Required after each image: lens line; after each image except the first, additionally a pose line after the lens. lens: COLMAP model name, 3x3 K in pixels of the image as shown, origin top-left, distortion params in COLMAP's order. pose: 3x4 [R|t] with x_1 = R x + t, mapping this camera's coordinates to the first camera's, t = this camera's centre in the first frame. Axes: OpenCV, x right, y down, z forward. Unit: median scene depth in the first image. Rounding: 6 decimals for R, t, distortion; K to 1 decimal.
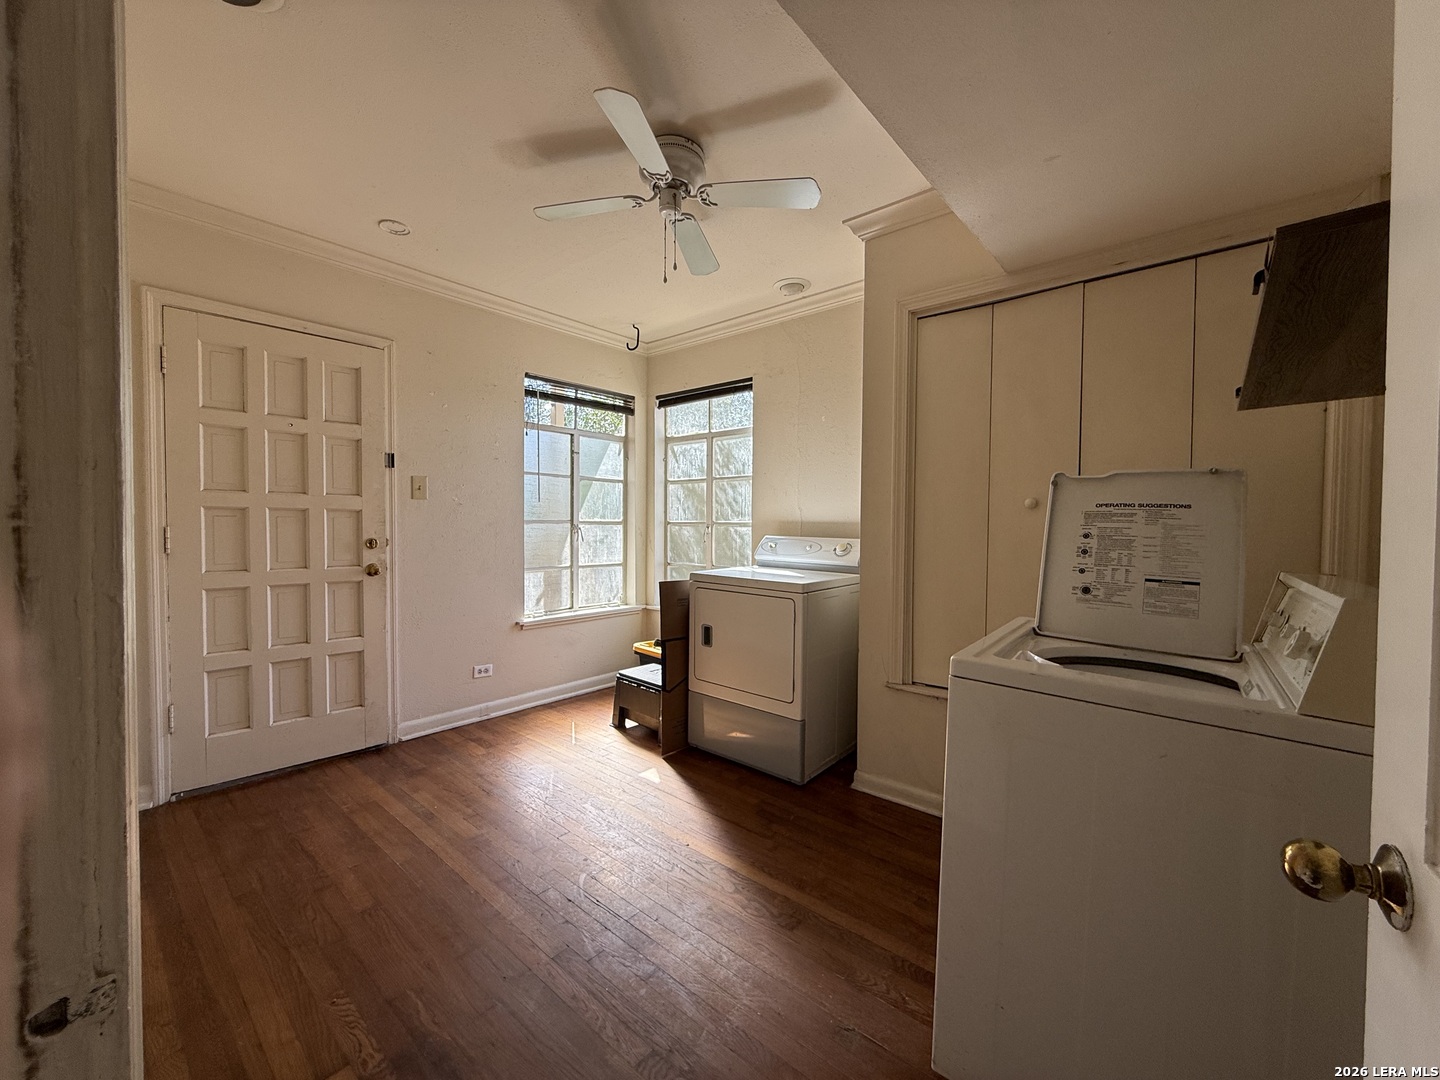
lens RADIAL K [[570.6, 0, 717.7], [0, 570.6, 537.4], [0, 0, 1]] dist [0.007105, -0.000064]
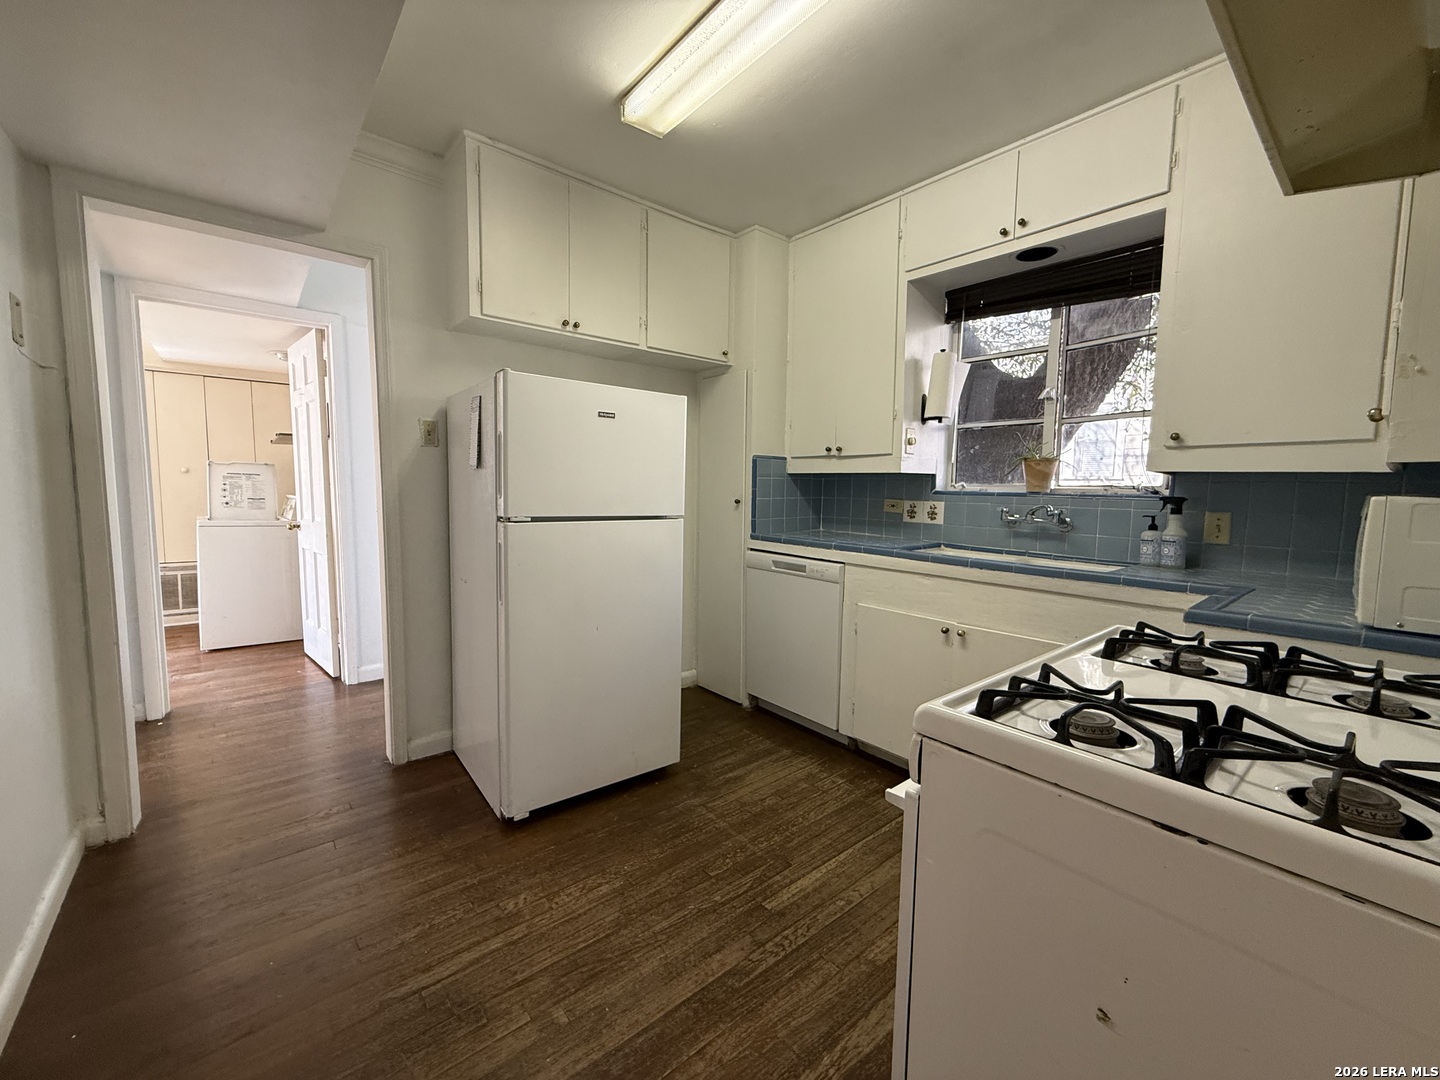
lens RADIAL K [[570.6, 0, 722.5], [0, 570.6, 536.3], [0, 0, 1]] dist [0.007105, -0.000064]
pose [[0.185156, -0.088454, 0.978720, -1.702874], [0.016654, 0.996080, 0.086873, 0.047993], [-0.982568, 0.000214, 0.185903, -1.951243]]
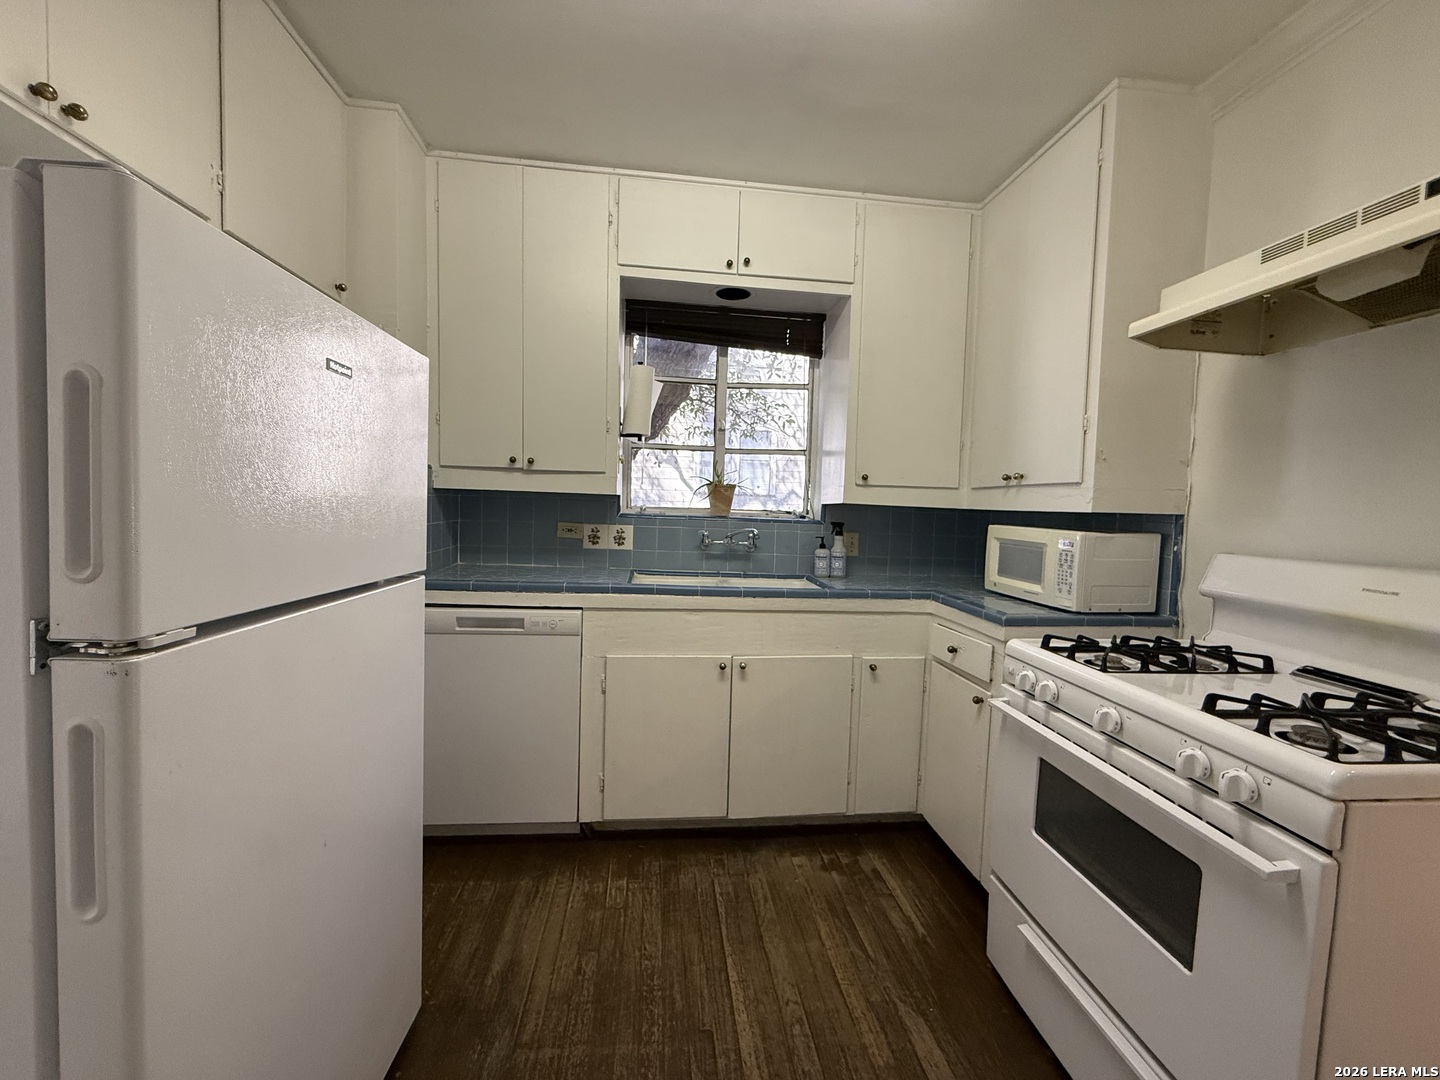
lens RADIAL K [[570.6, 0, 717.7], [0, 570.6, 538.4], [0, 0, 1]] dist [0.007105, -0.000064]
pose [[-0.704732, -0.069815, 0.706030, -1.388362], [-0.013154, 0.996261, 0.085384, 0.019739], [-0.709351, 0.050885, -0.703016, -1.573858]]
